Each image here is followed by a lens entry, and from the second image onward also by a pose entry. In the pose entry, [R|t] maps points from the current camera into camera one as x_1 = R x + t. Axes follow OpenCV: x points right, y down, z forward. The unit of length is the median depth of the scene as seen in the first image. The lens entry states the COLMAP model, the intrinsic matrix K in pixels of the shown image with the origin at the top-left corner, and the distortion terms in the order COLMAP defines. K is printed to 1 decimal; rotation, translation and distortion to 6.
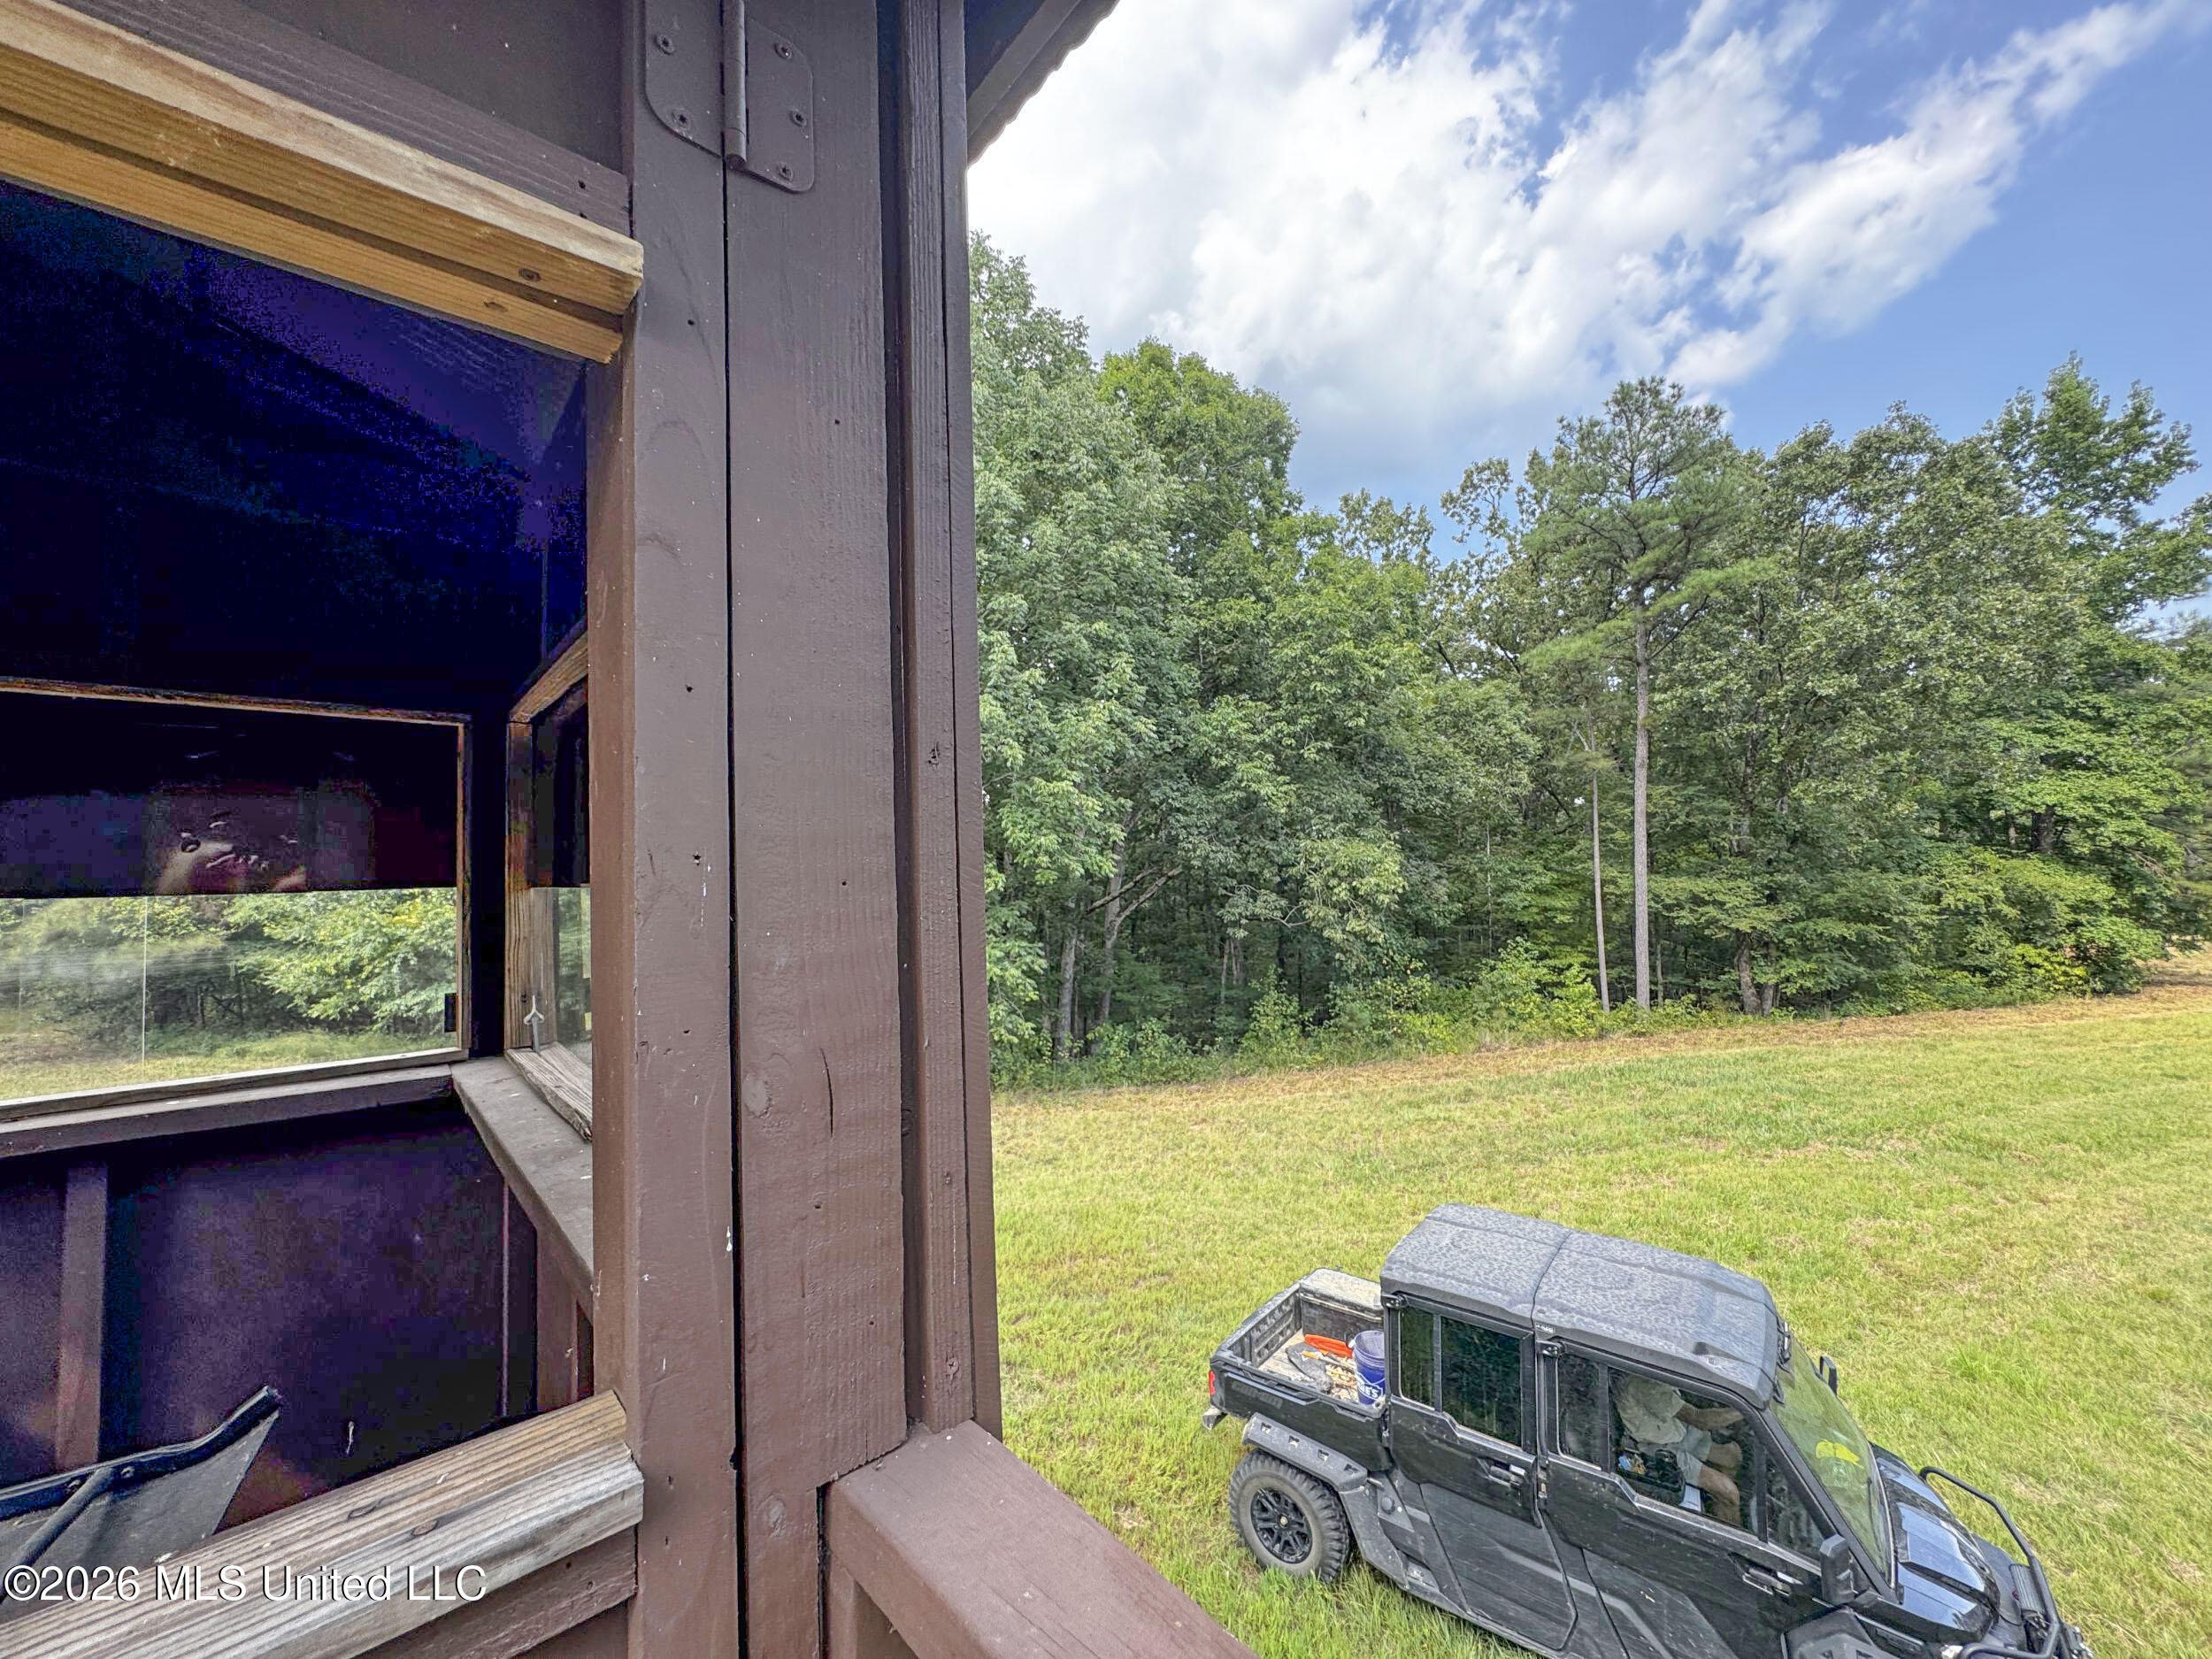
lens RADIAL K [[902.9, 0, 1105.9], [0, 902.9, 838.7], [0, 0, 1]] dist [0.003779, 0.000559]
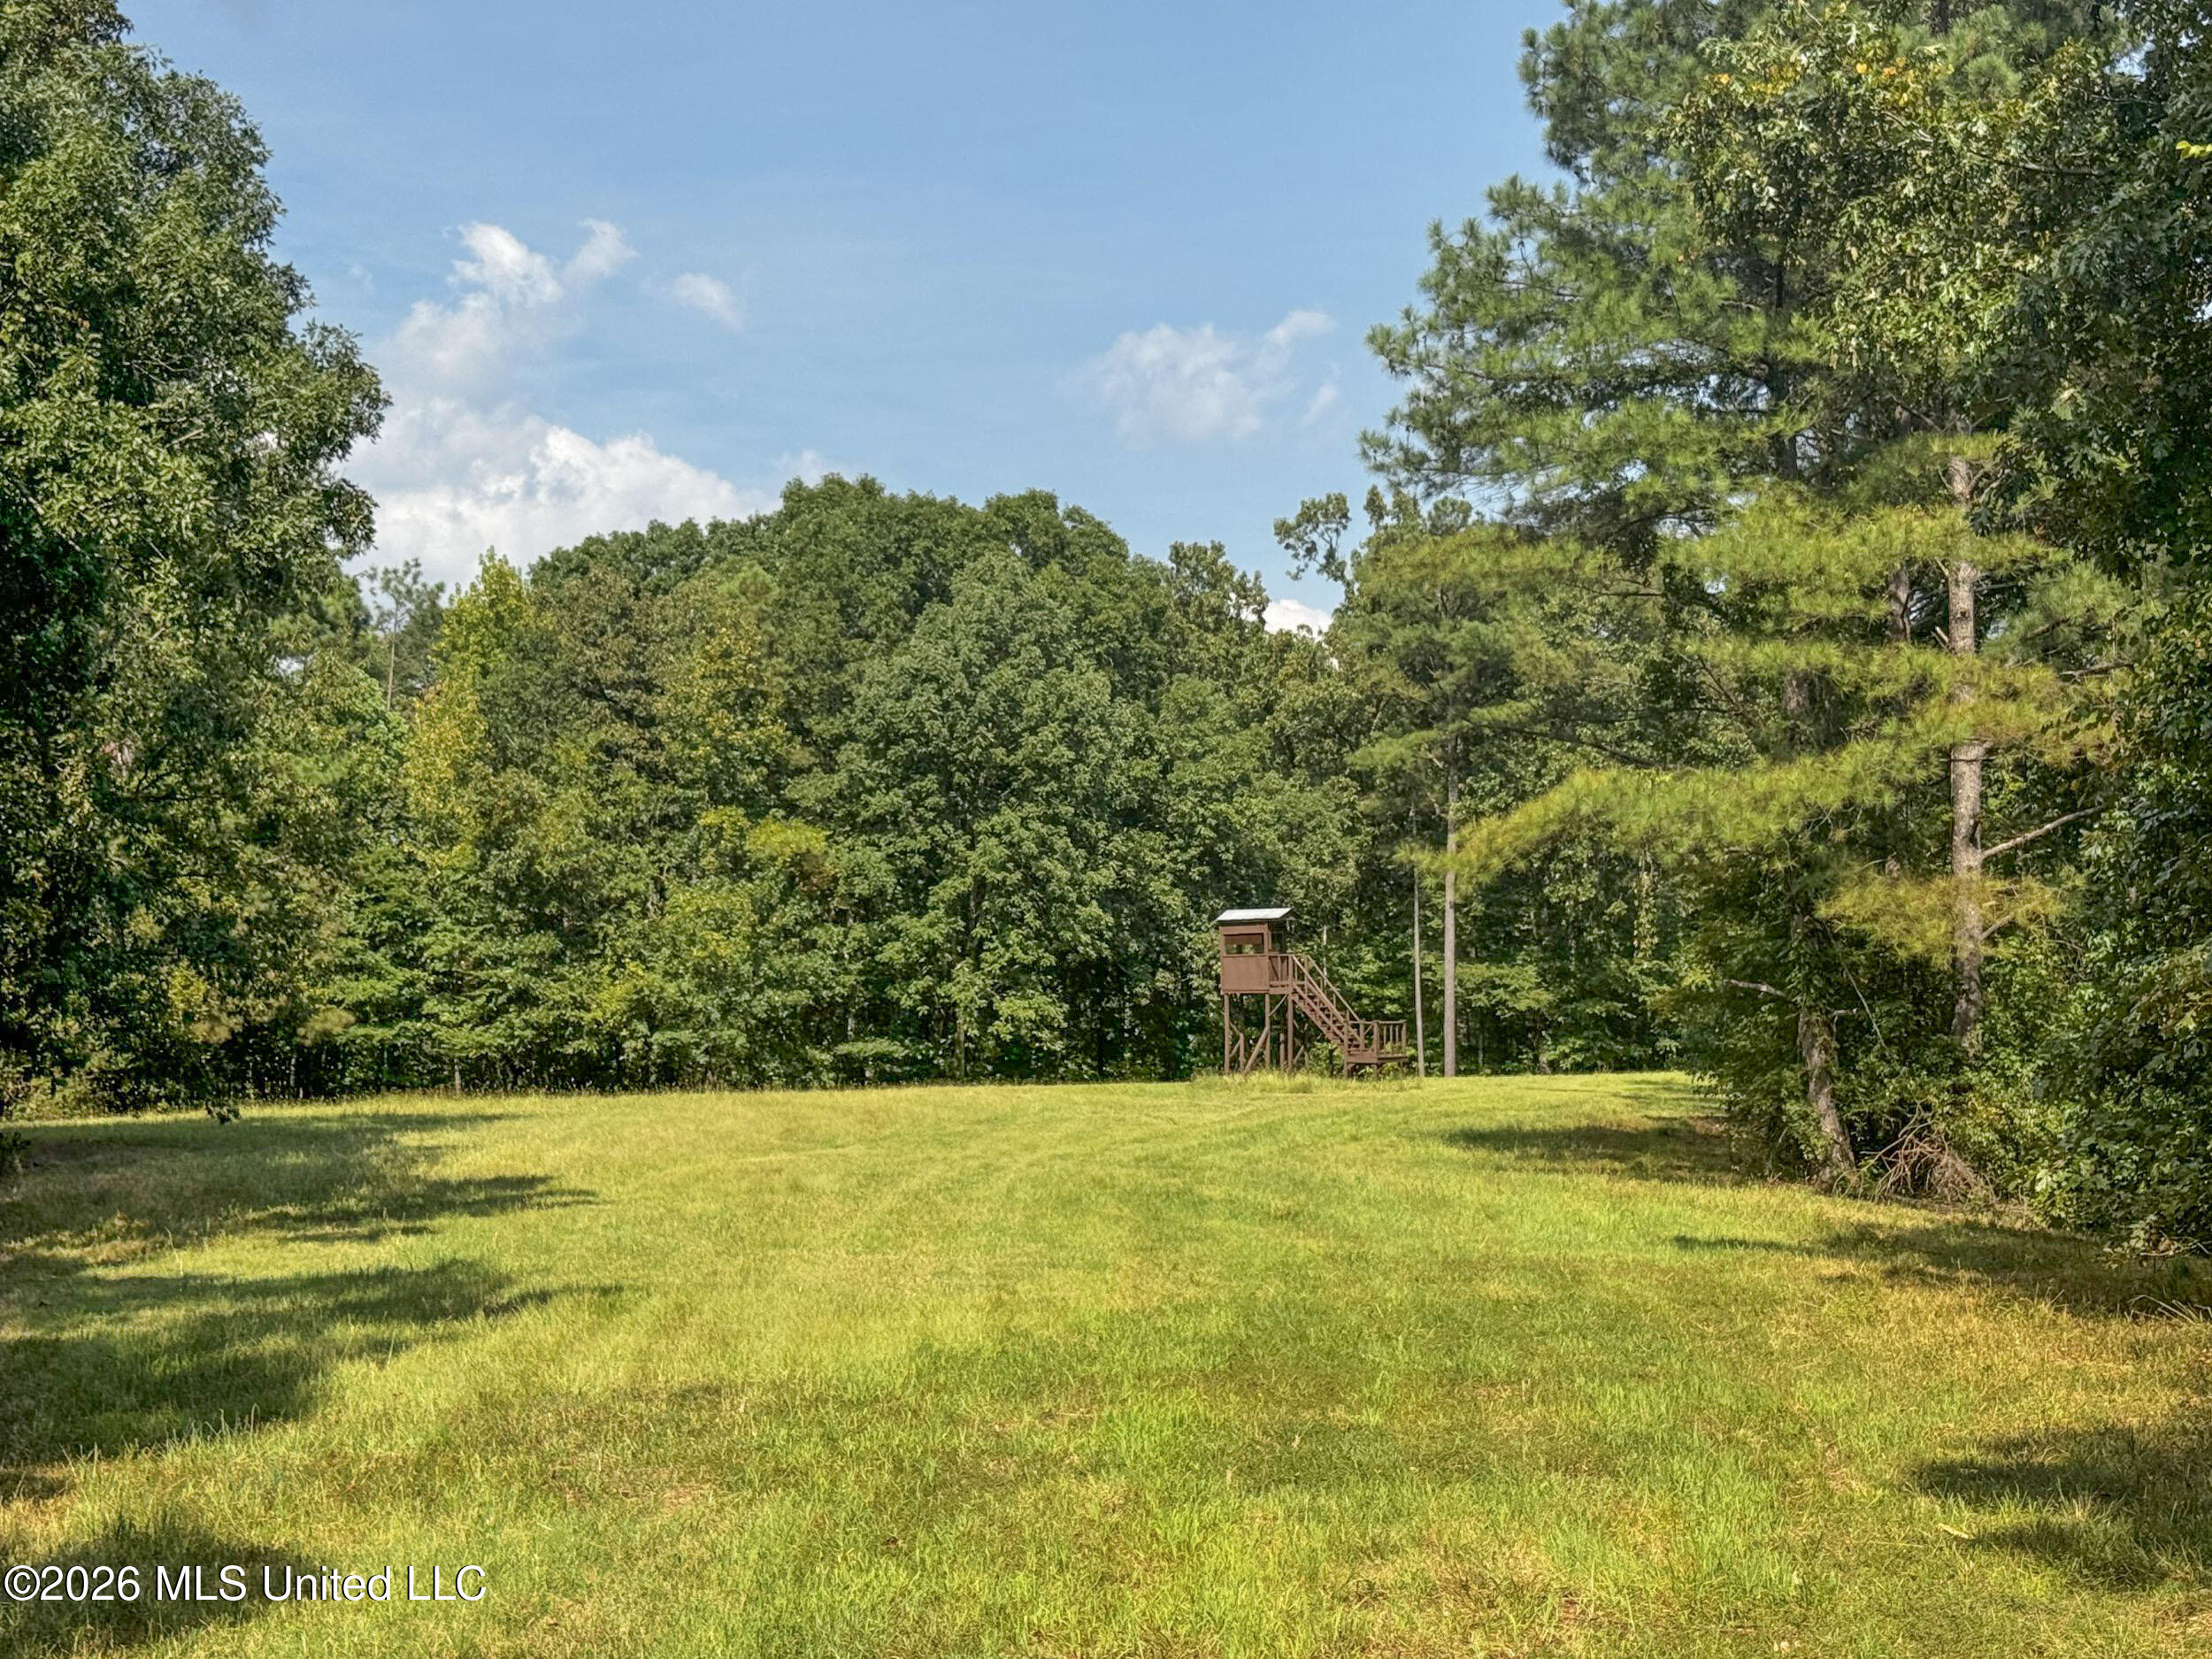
lens RADIAL K [[3265.3, 0, 1100.2], [0, 3265.3, 826.2], [0, 0, 1]] dist [0.143890, 0.000000]
pose [[0.950844, 0.009469, 0.309527, -1.190216], [-0.004293, 0.999839, -0.017398, -0.061172], [-0.309642, 0.015214, 0.950732, -3.034084]]
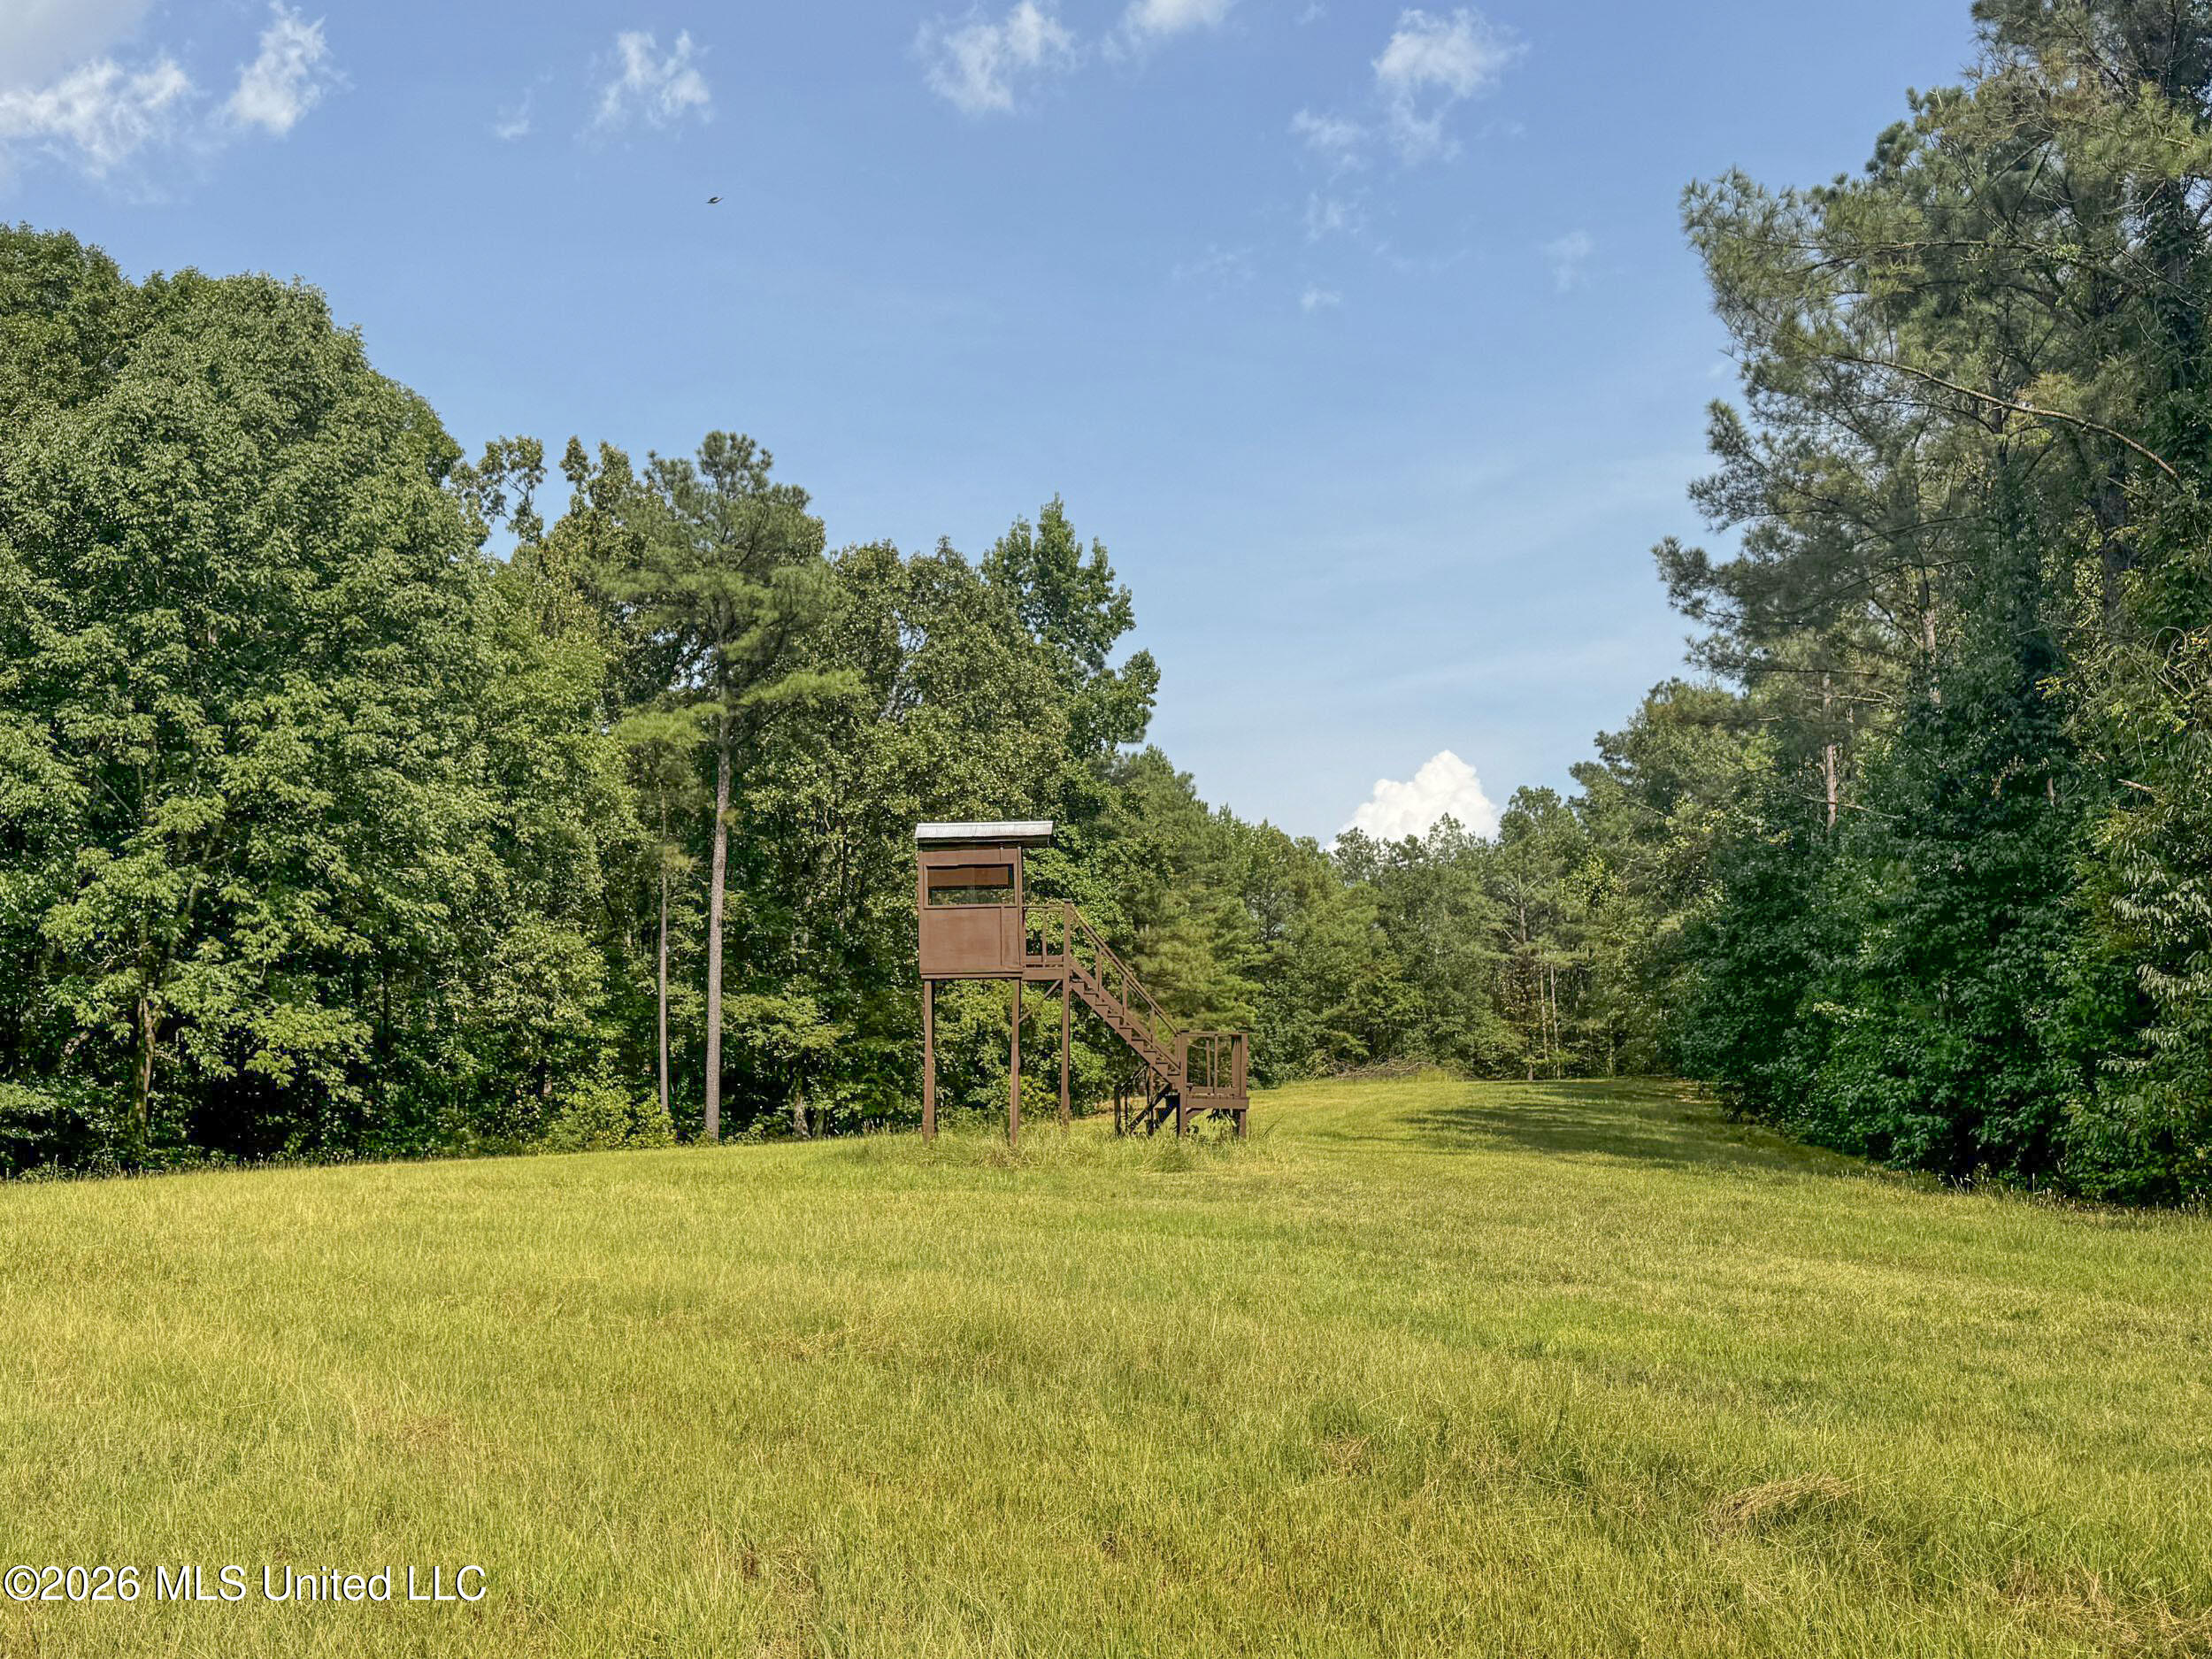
lens RADIAL K [[2139.6, 0, 1181.7], [0, 2139.6, 781.6], [0, 0, 1]] dist [0.046225, 0.000000]
pose [[0.638320, 0.094617, 0.763934, -0.848716], [-0.017099, 0.993915, -0.108813, 0.066130], [-0.769581, 0.056395, 0.636053, -0.797268]]
